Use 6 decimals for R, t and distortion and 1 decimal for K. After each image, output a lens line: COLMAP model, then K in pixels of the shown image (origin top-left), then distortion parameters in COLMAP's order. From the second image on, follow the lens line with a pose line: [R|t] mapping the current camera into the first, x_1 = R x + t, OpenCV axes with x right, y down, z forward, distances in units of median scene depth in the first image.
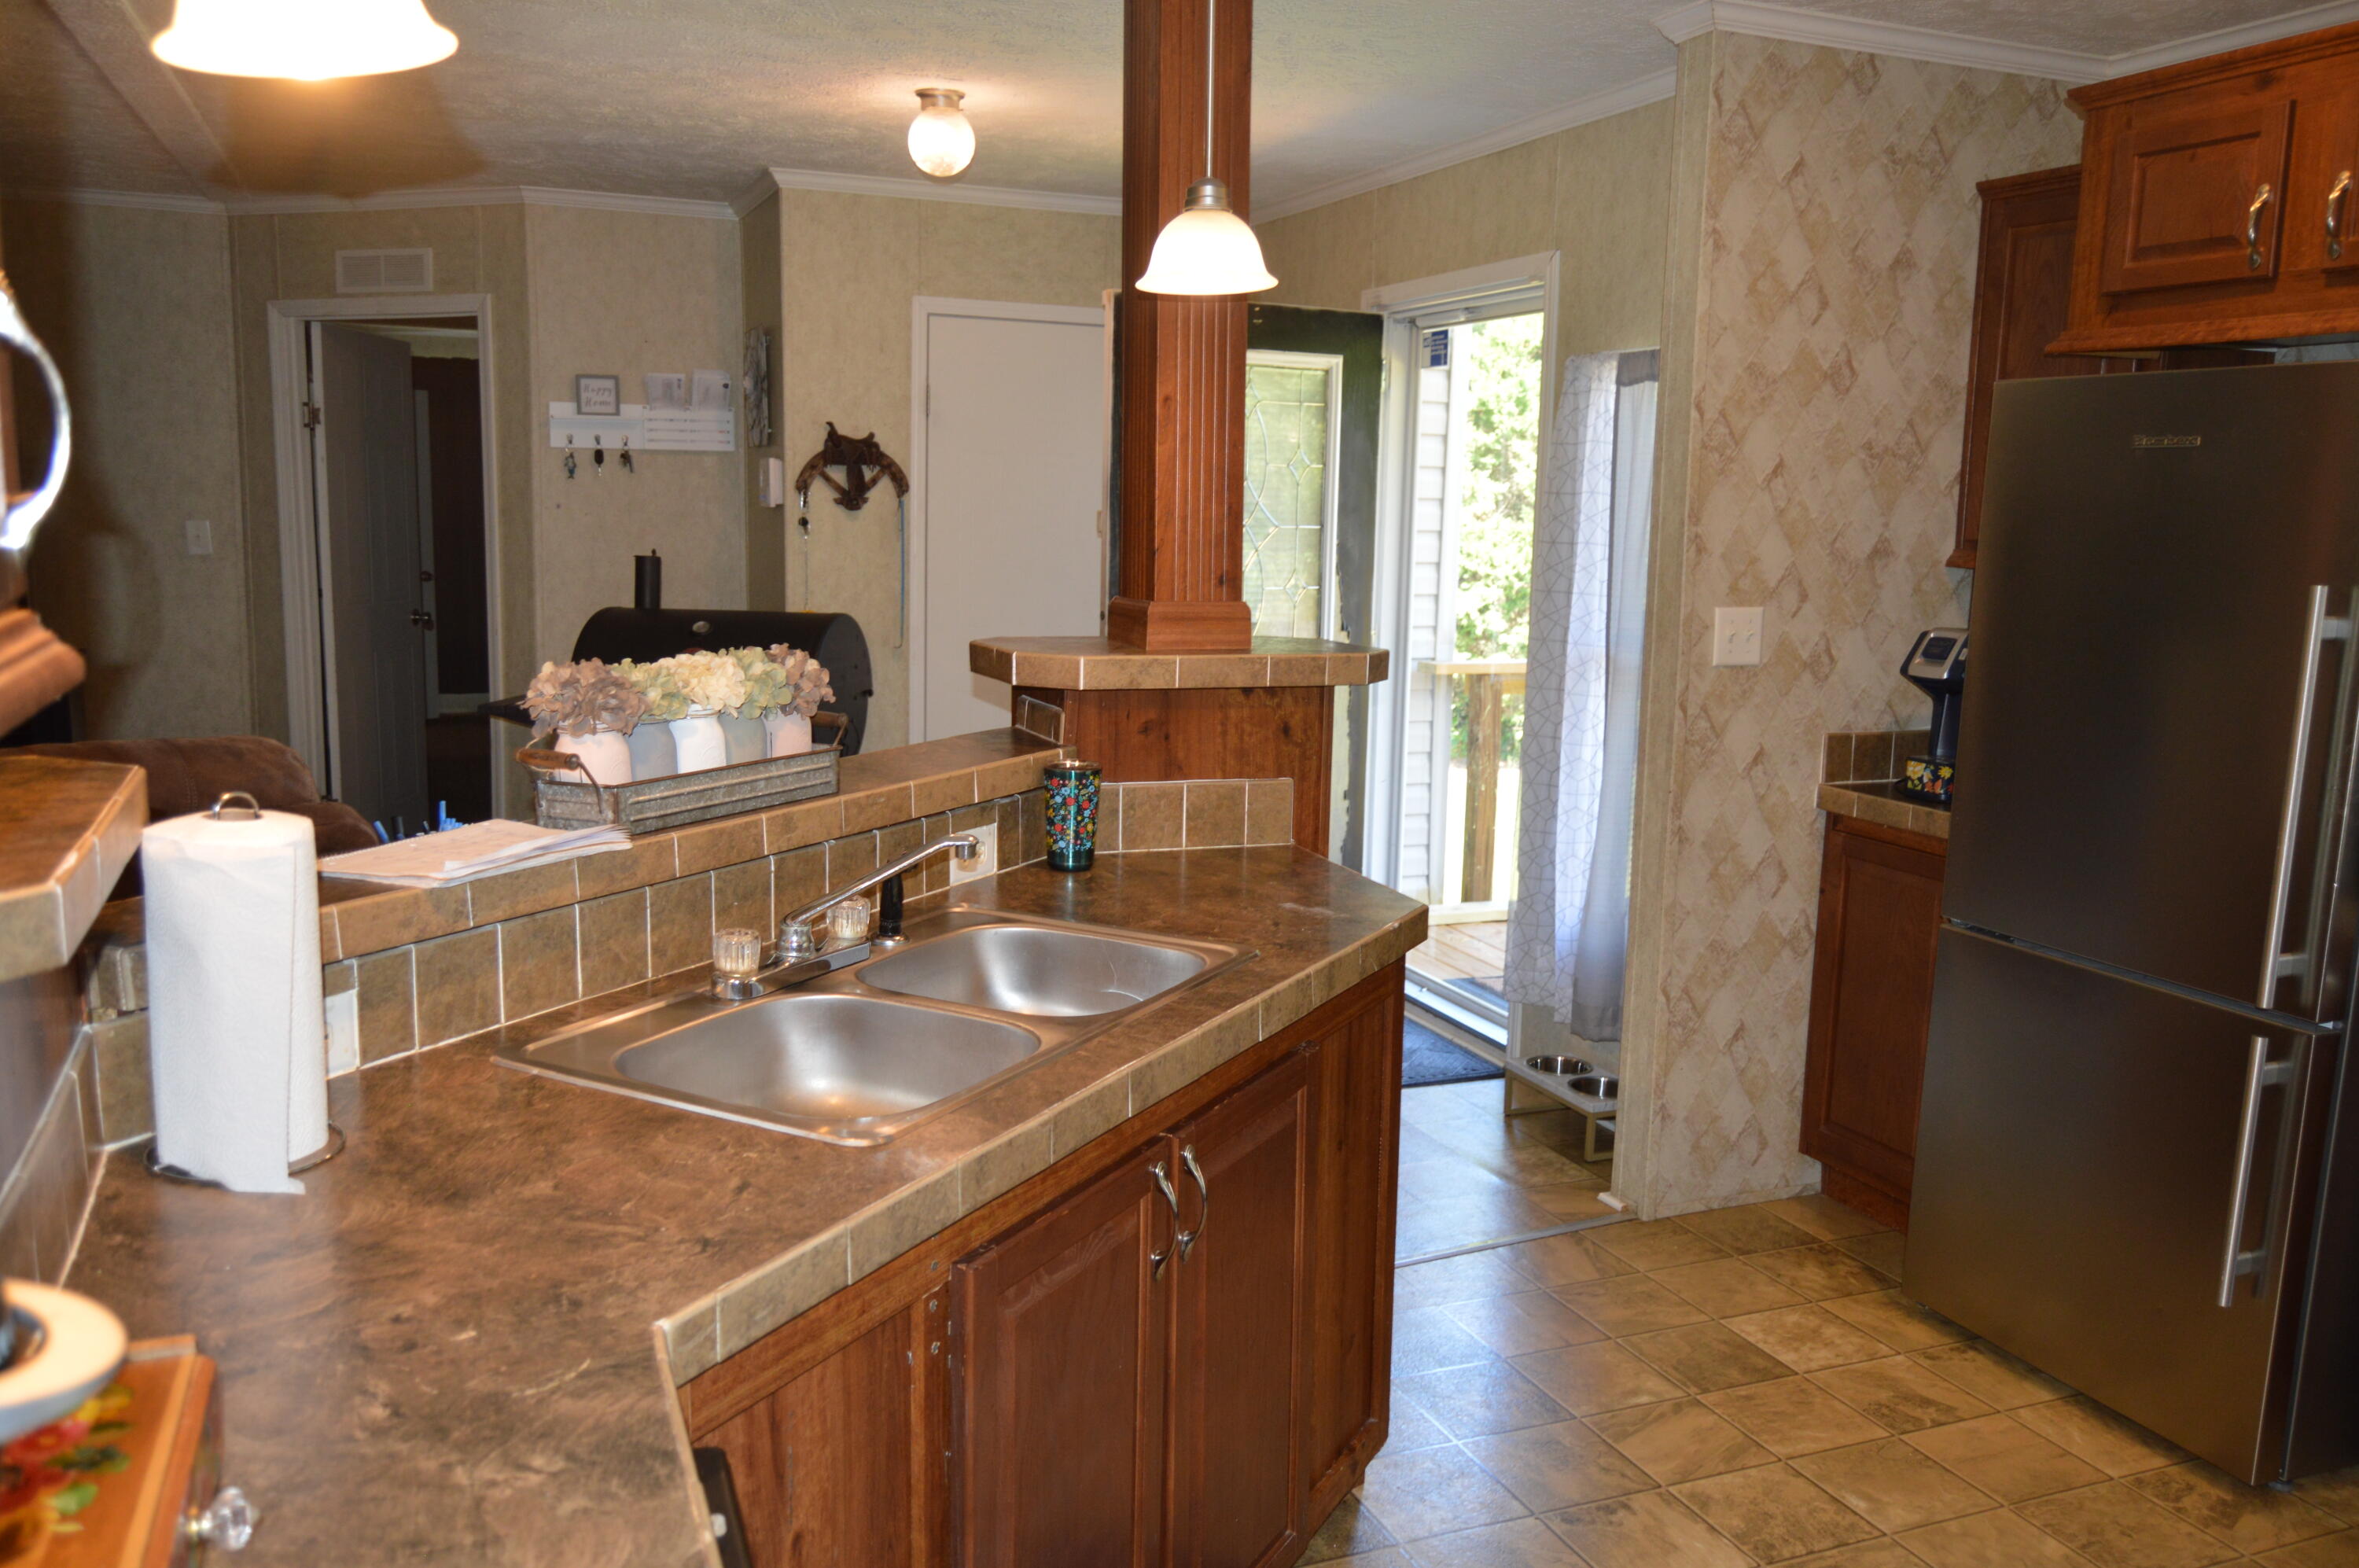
lens RADIAL K [[1845.8, 0, 1179.5], [0, 1845.8, 784.0], [0, 0, 1]] dist [-0.010098, -0.000240]
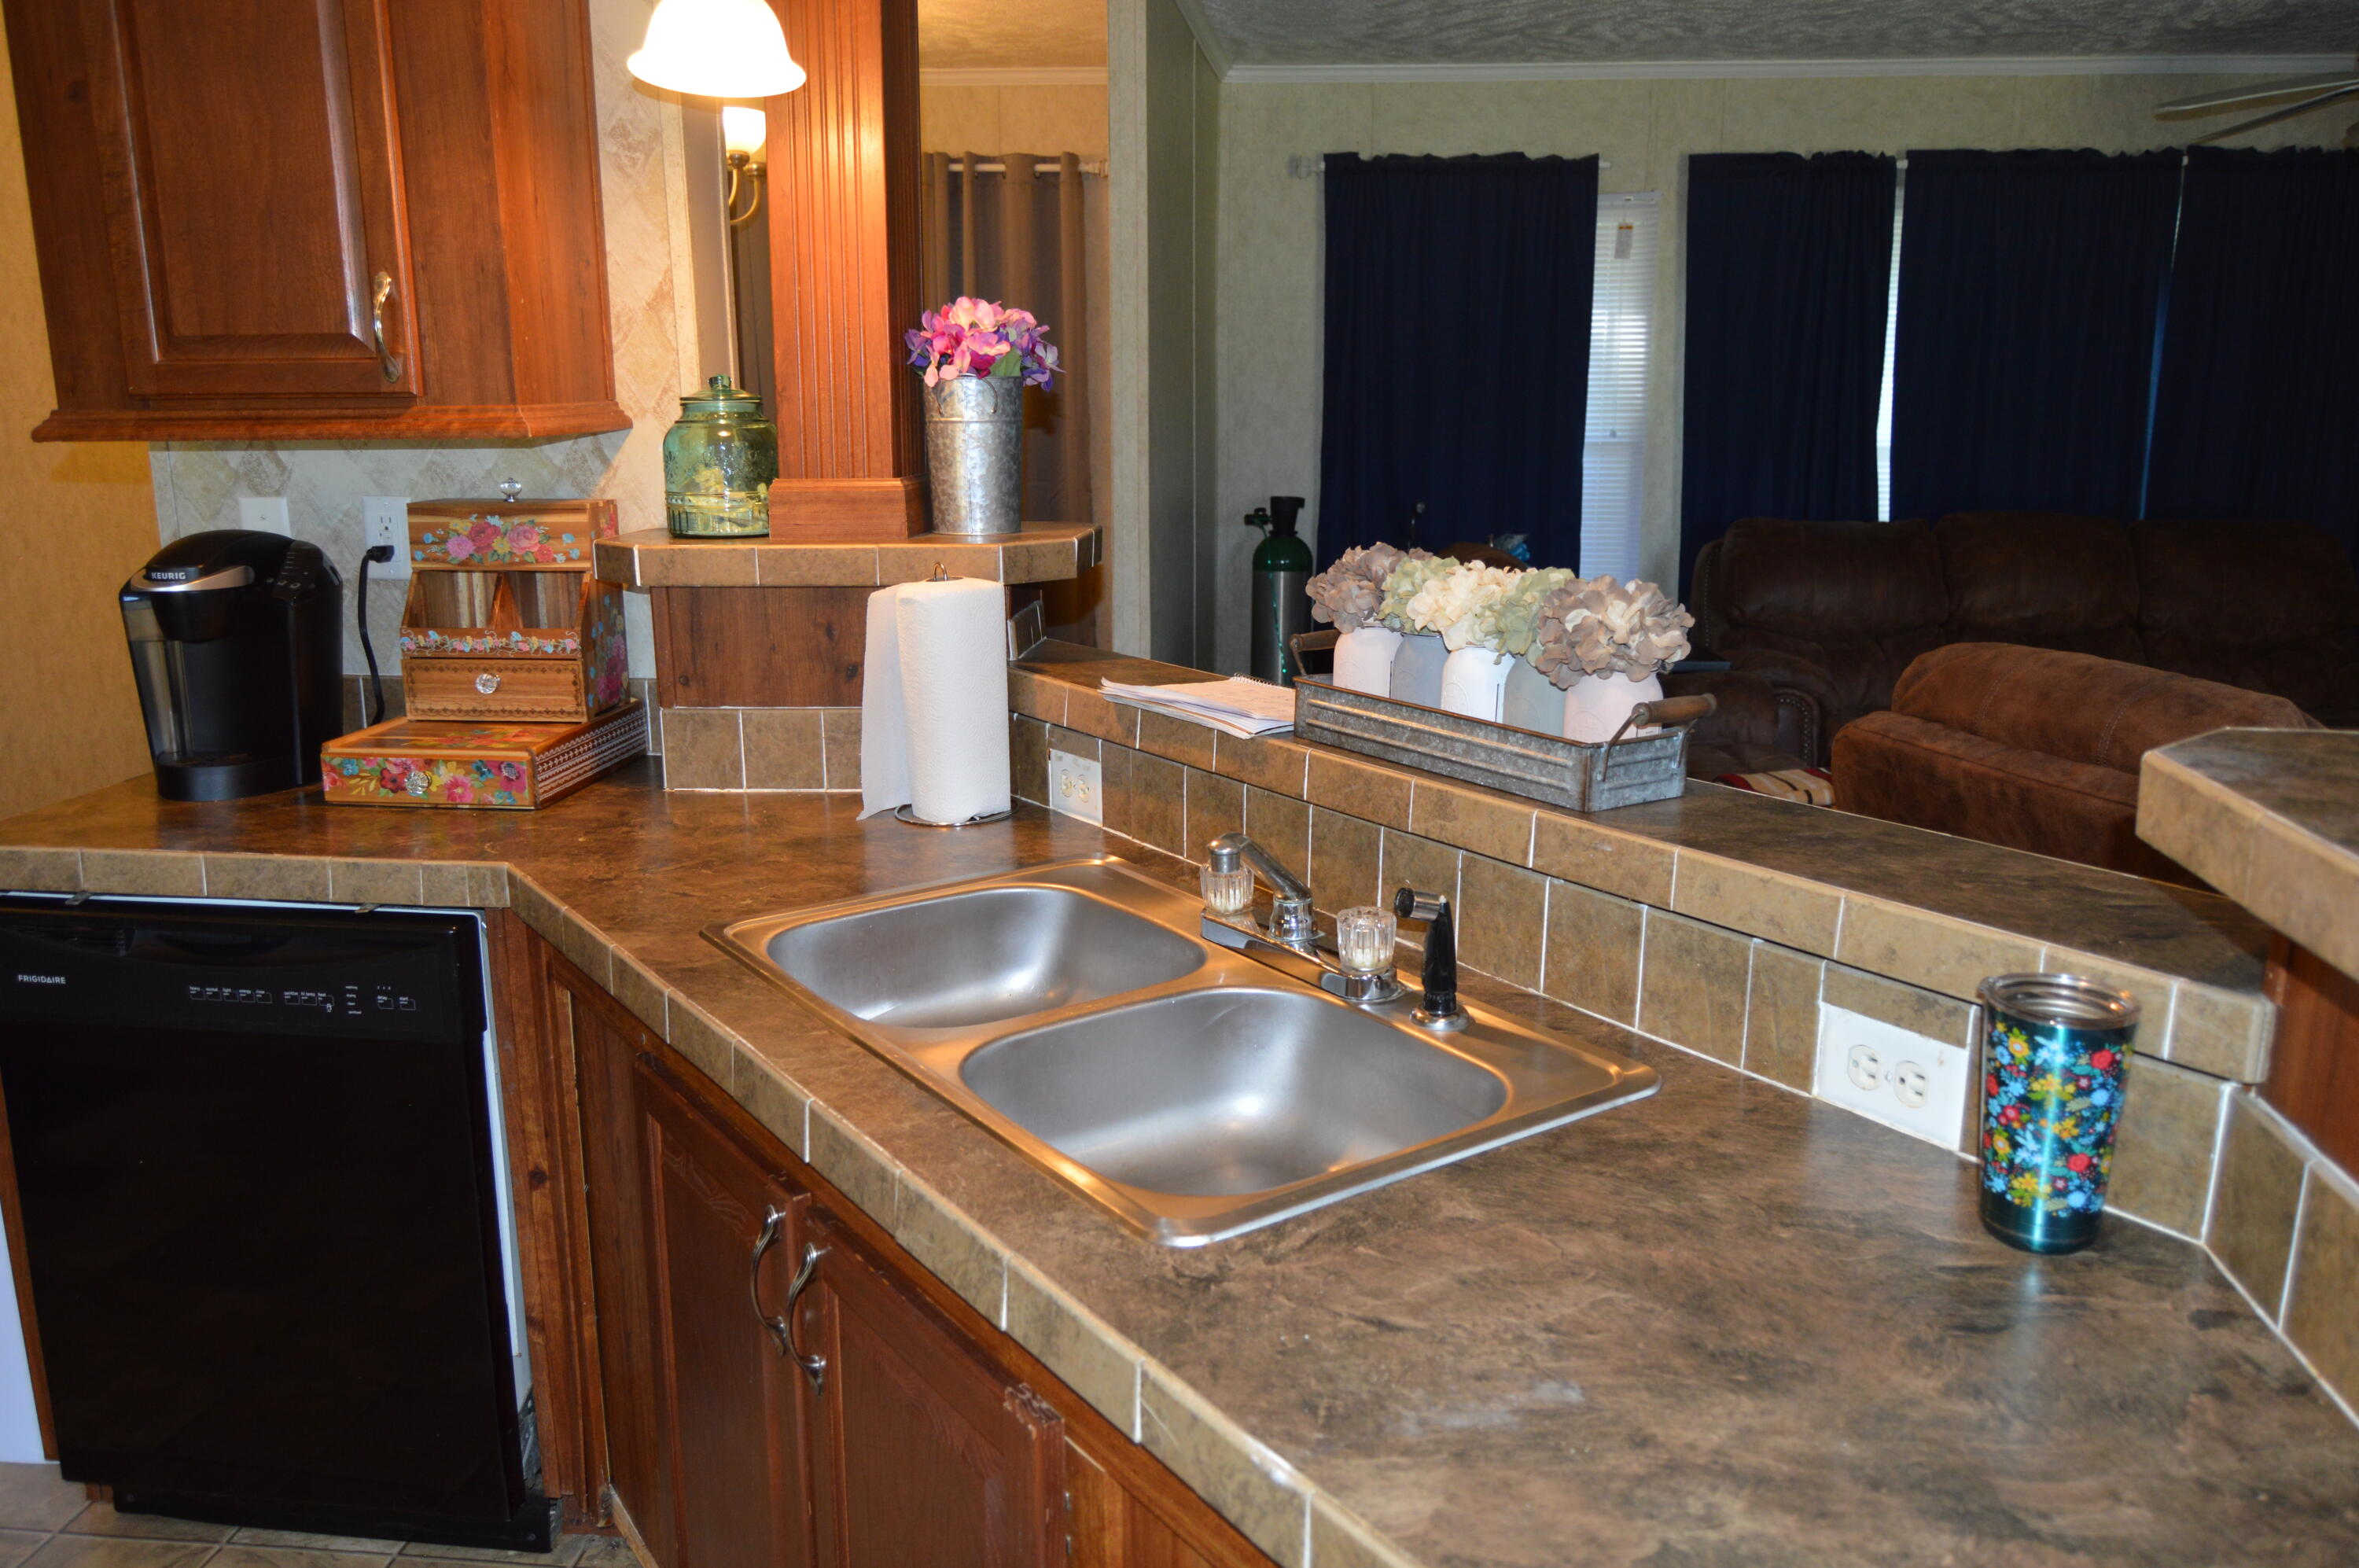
lens RADIAL K [[1845.8, 0, 1179.5], [0, 1845.8, 784.0], [0, 0, 1]] dist [-0.010098, -0.000240]
pose [[-0.464367, 0.173787, -0.868425, 0.355545], [-0.149052, 0.951237, 0.270060, -0.127460], [0.873010, 0.254847, -0.415820, 0.916249]]
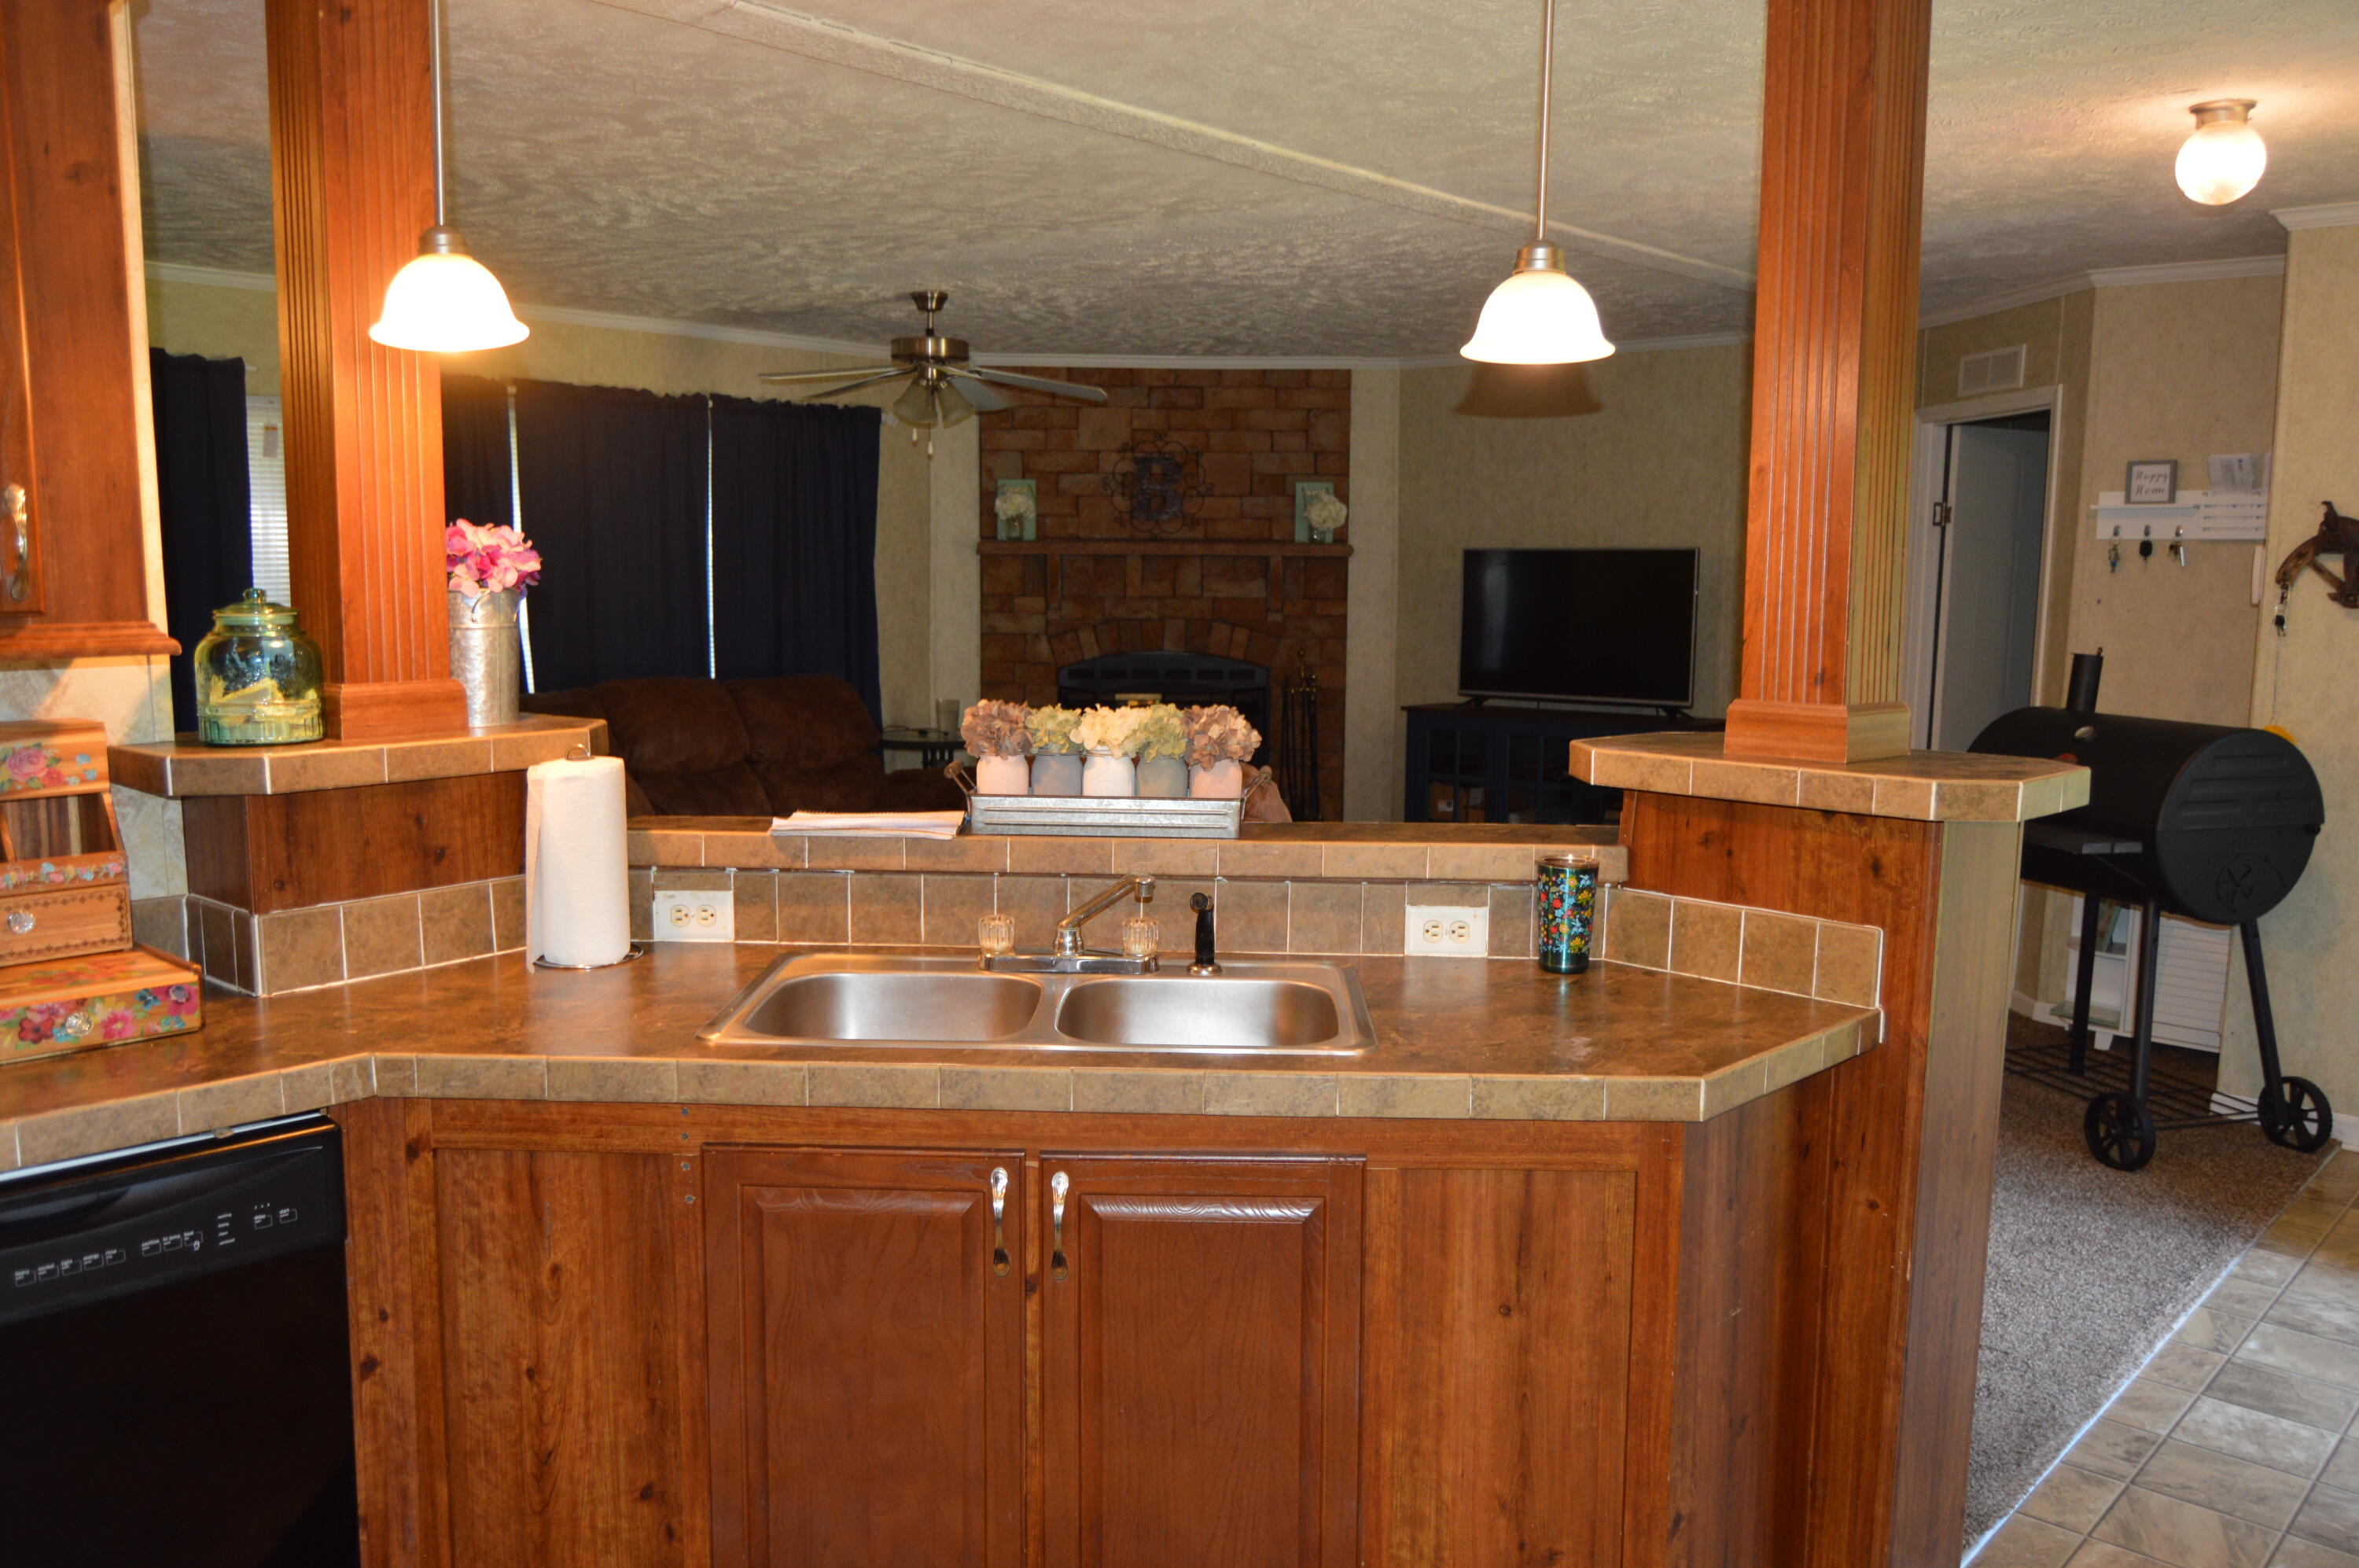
lens RADIAL K [[1845.8, 0, 1179.5], [0, 1845.8, 784.0], [0, 0, 1]] dist [-0.010098, -0.000240]
pose [[0.435729, 0.093310, -0.895228, 0.651880], [-0.142113, 0.989268, 0.033941, -0.049881], [0.888788, 0.112435, 0.444314, 0.369011]]
